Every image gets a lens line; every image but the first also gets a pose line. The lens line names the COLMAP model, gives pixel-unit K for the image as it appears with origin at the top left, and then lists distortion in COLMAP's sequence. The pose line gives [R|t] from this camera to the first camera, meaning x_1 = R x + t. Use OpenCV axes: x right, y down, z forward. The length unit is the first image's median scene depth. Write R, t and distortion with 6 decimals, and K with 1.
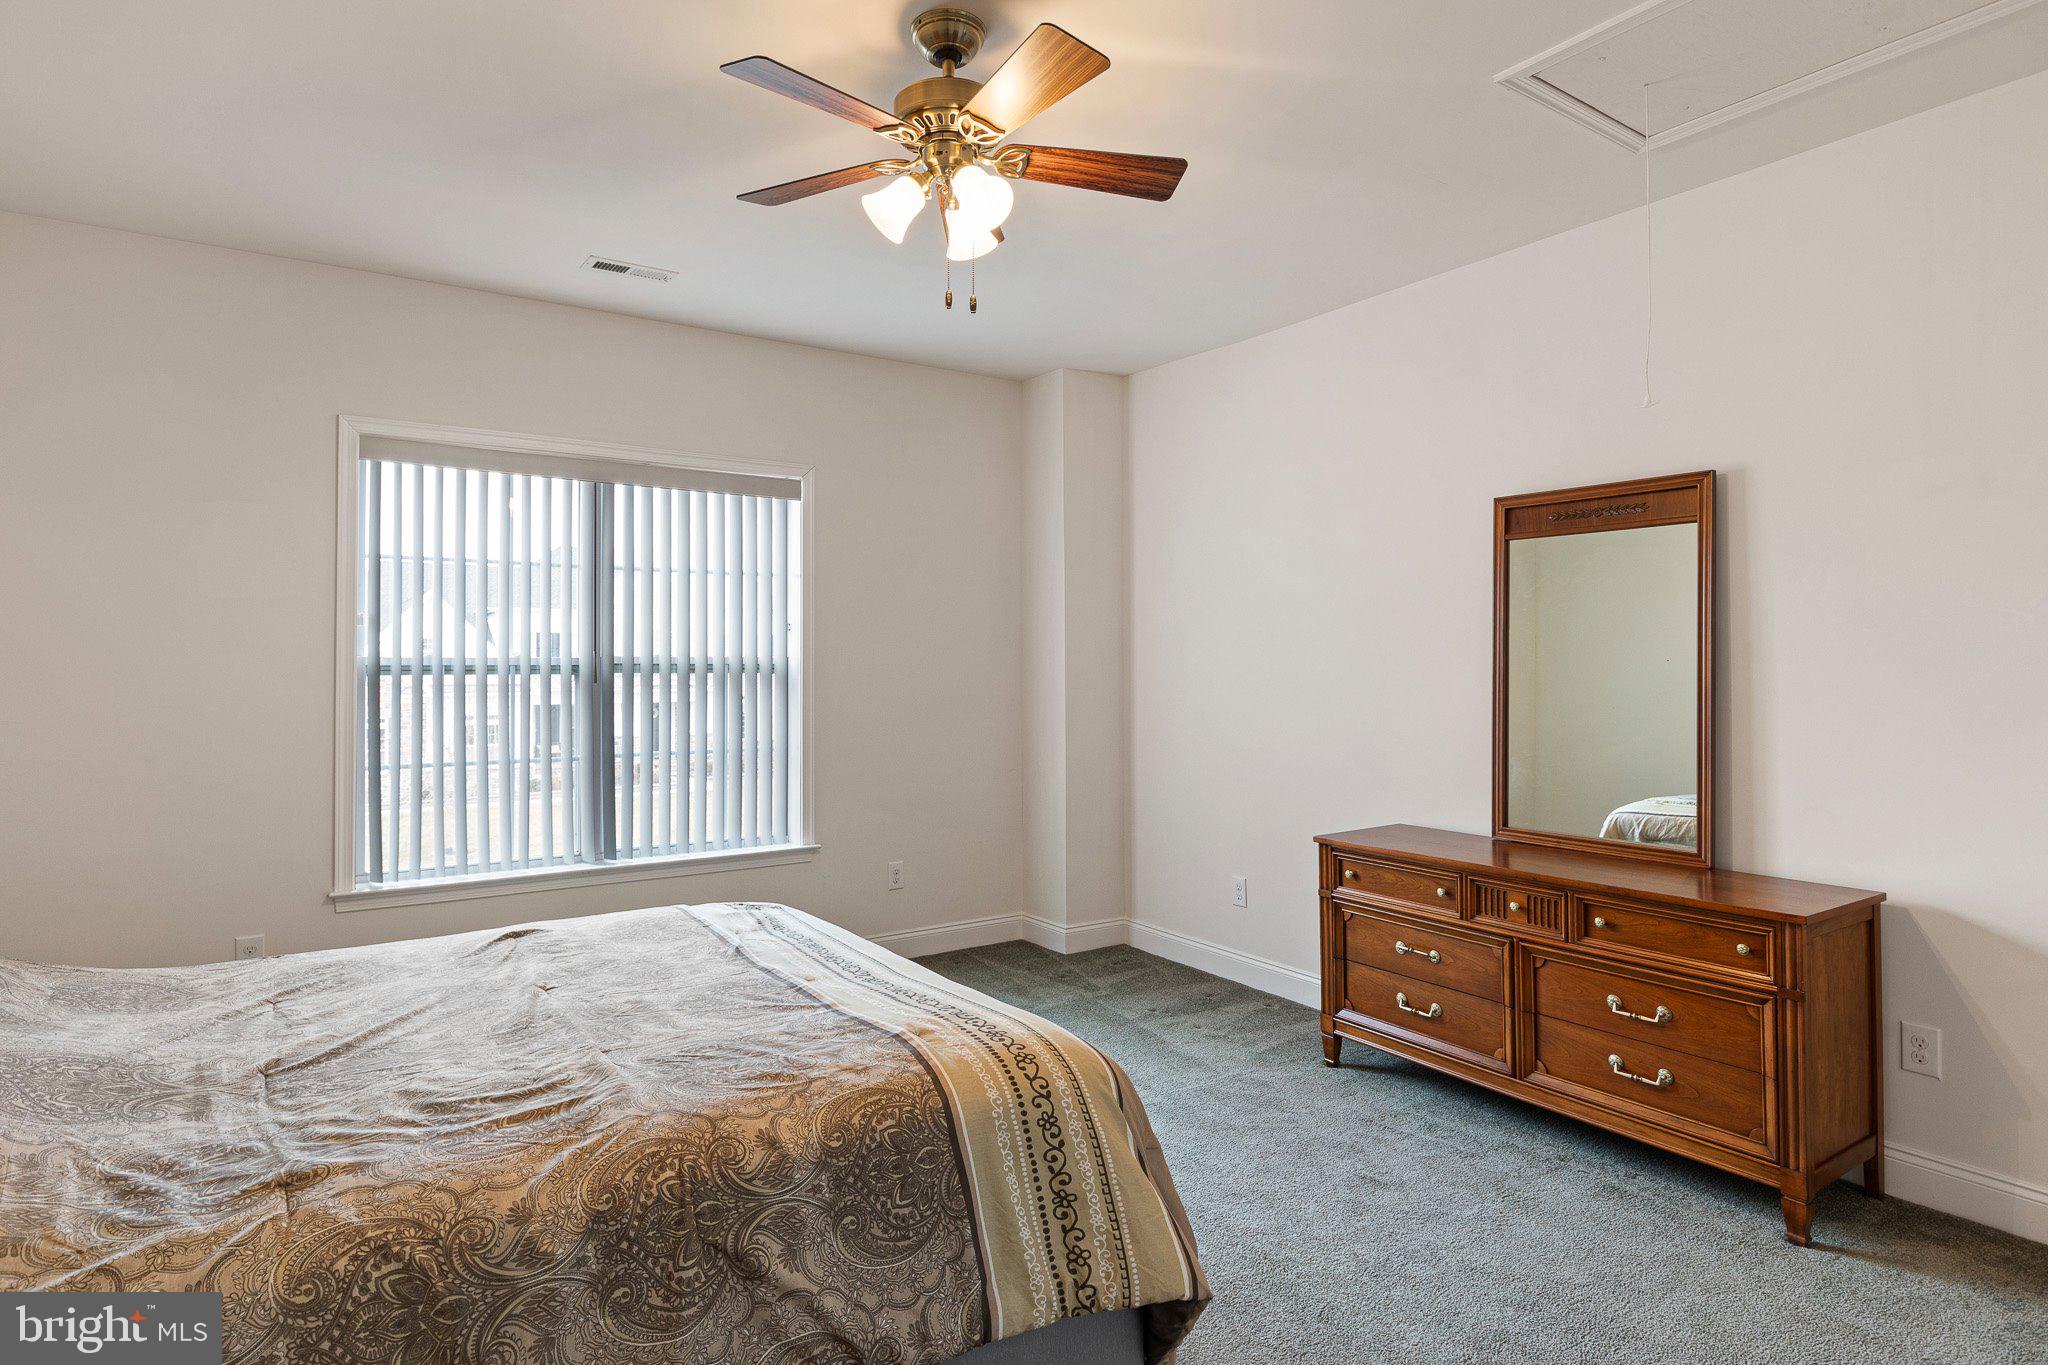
lens RADIAL K [[1100.4, 0, 1026.0], [0, 1100.4, 663.3], [0, 0, 1]] dist [-0.002588, 0.000022]
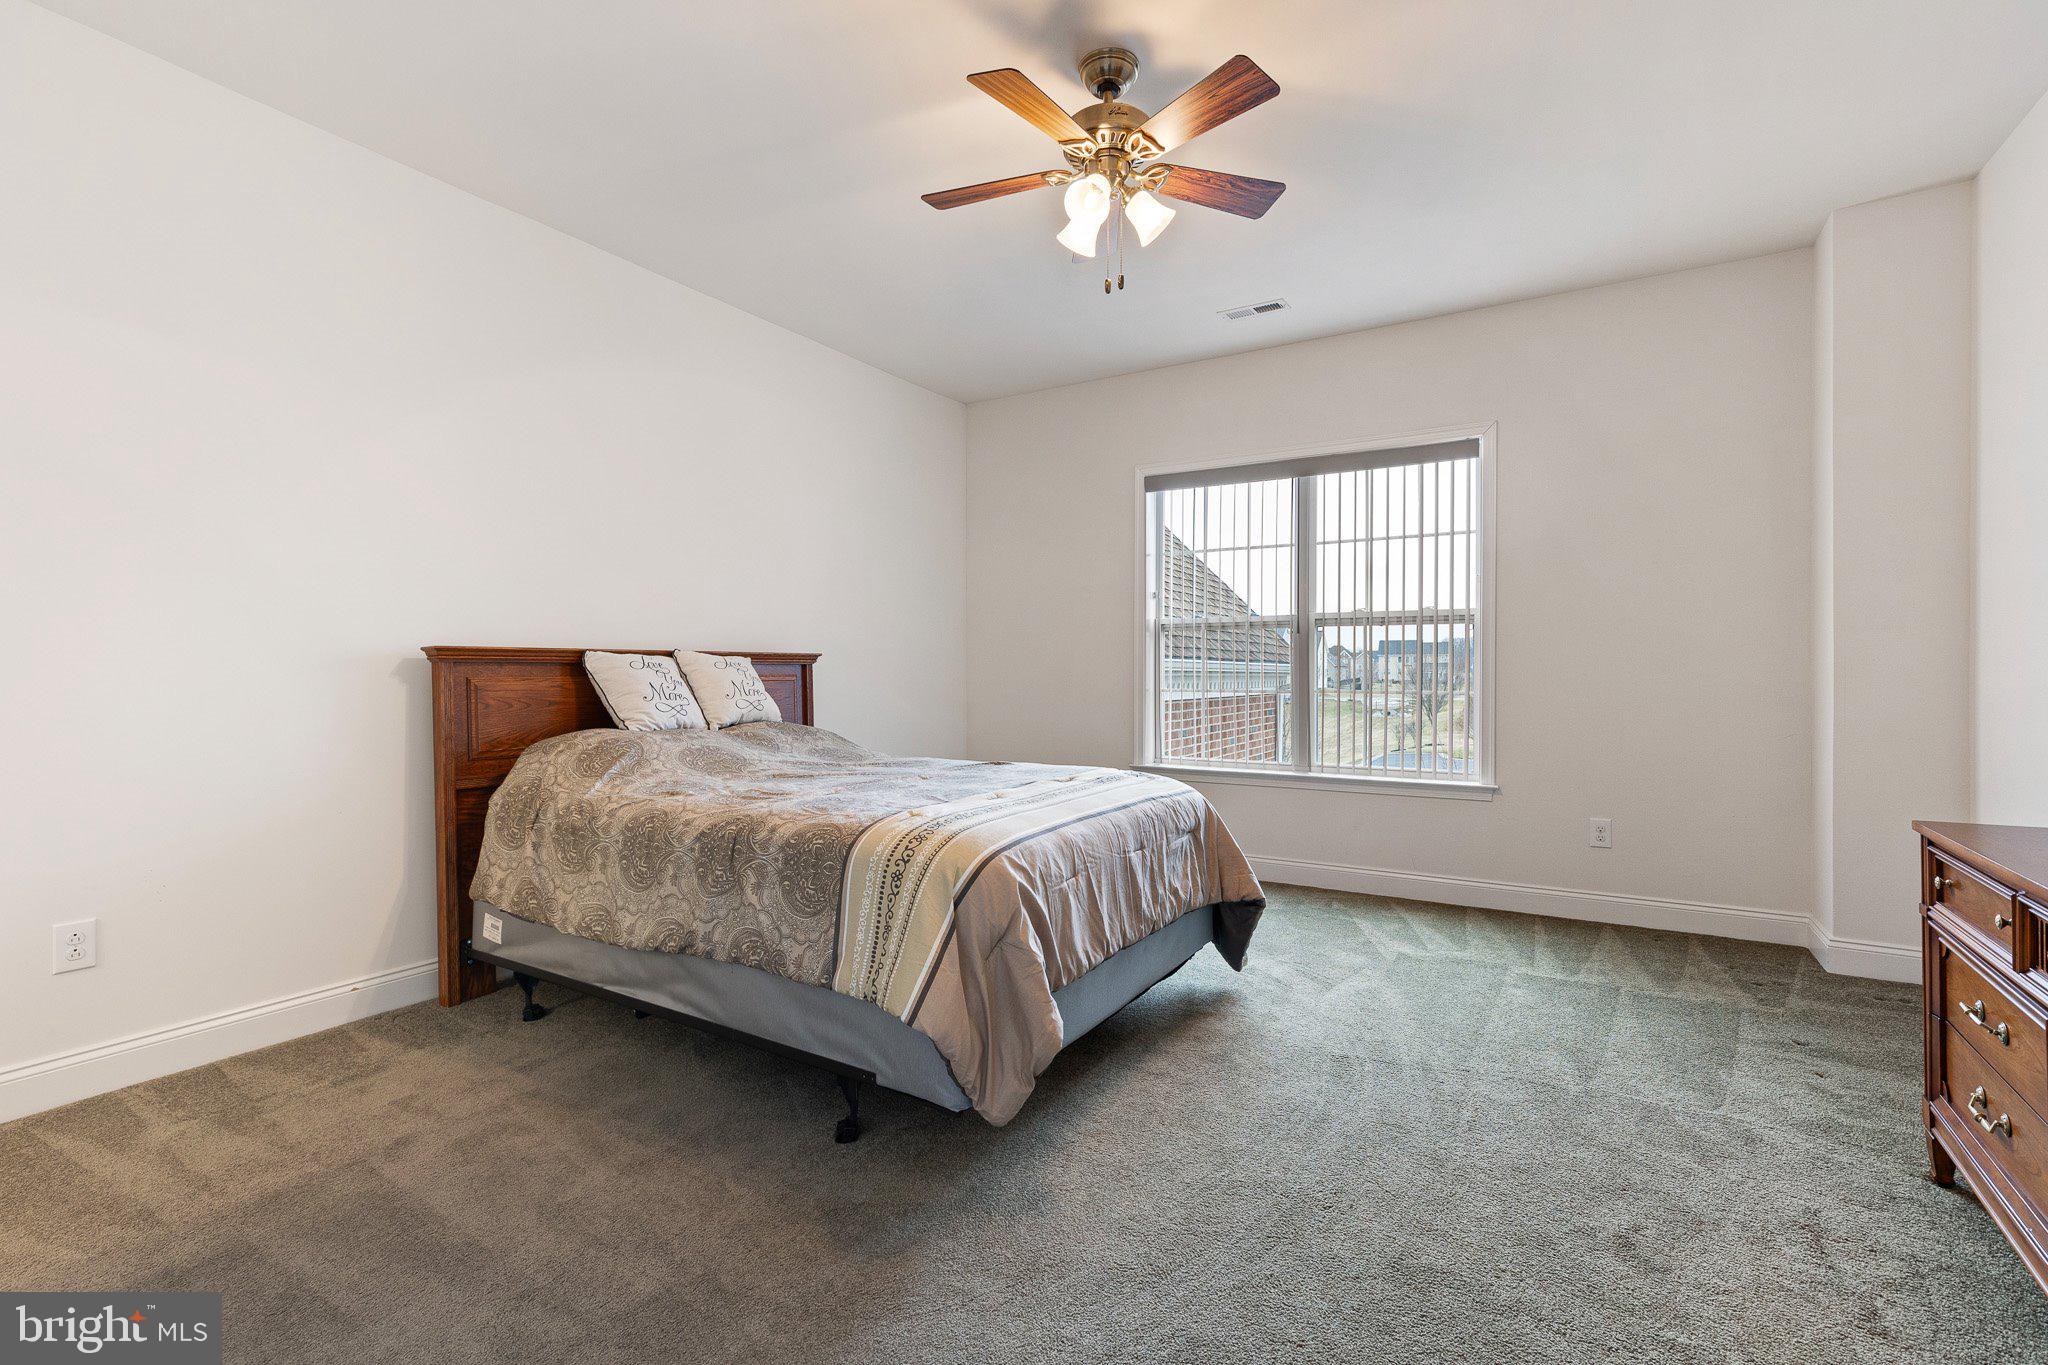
lens RADIAL K [[927.7, 0, 1028.6], [0, 927.7, 687.0], [0, 0, 1]] dist [0.004057, -0.000464]
pose [[0.417019, 0.019322, -0.908692, 0.587838], [0.003151, 0.999737, 0.022704, 0.069306], [0.908892, -0.012331, 0.416849, 0.321008]]
